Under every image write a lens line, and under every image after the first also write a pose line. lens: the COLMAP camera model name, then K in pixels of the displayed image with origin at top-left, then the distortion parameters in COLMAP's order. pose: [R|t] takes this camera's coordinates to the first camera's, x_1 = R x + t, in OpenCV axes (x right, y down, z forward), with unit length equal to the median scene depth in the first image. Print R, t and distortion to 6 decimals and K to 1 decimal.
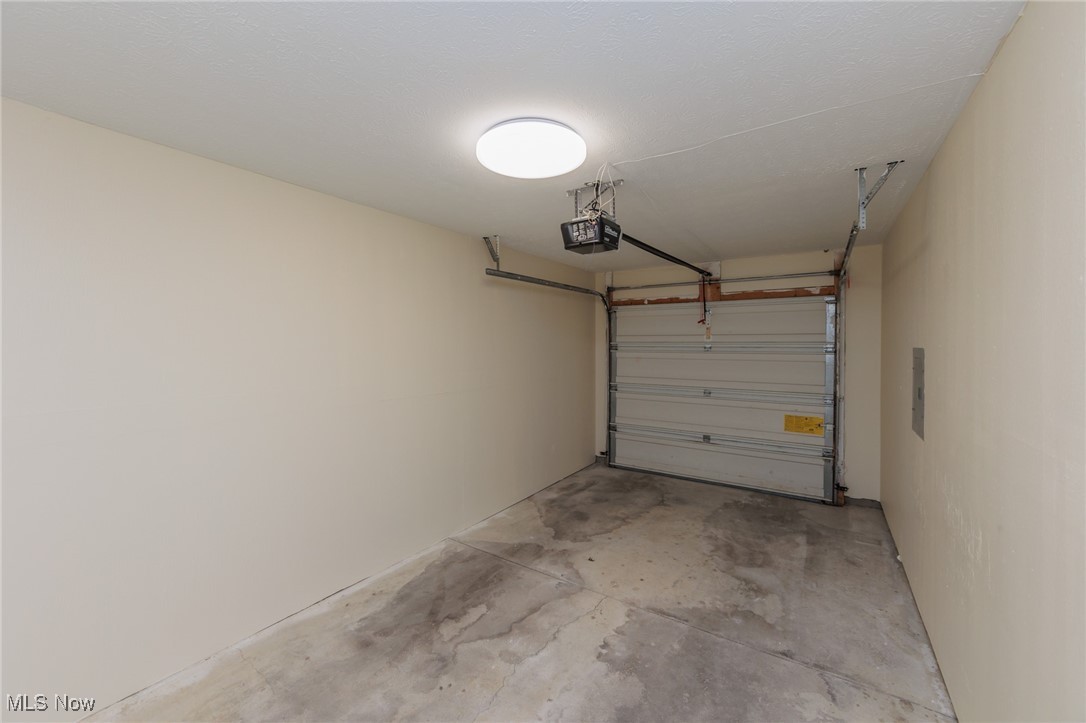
lens RADIAL K [[427.8, 0, 547.0], [0, 427.8, 353.8], [0, 0, 1]] dist [-0.001612, -0.000332]
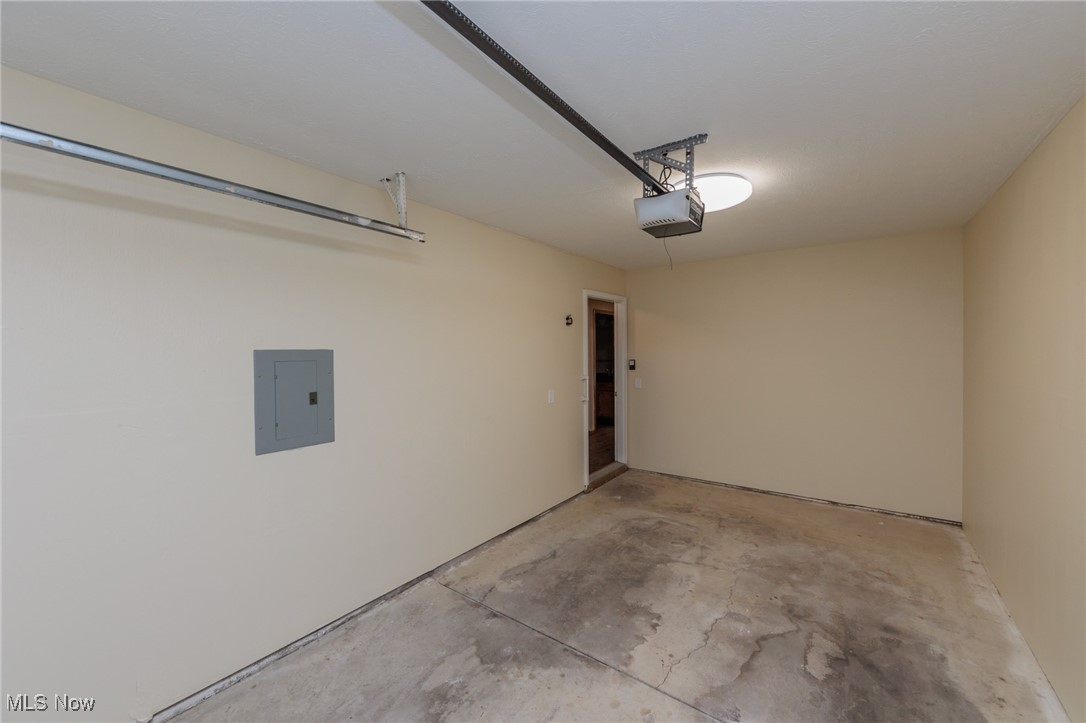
lens RADIAL K [[427.8, 0, 547.0], [0, 427.8, 353.8], [0, 0, 1]] dist [-0.001612, -0.000332]
pose [[-0.998480, 0.011665, 0.053862, 0.323066], [0.013507, 0.999332, 0.033970, -0.029366], [-0.053429, 0.034646, -0.997970, 1.963739]]
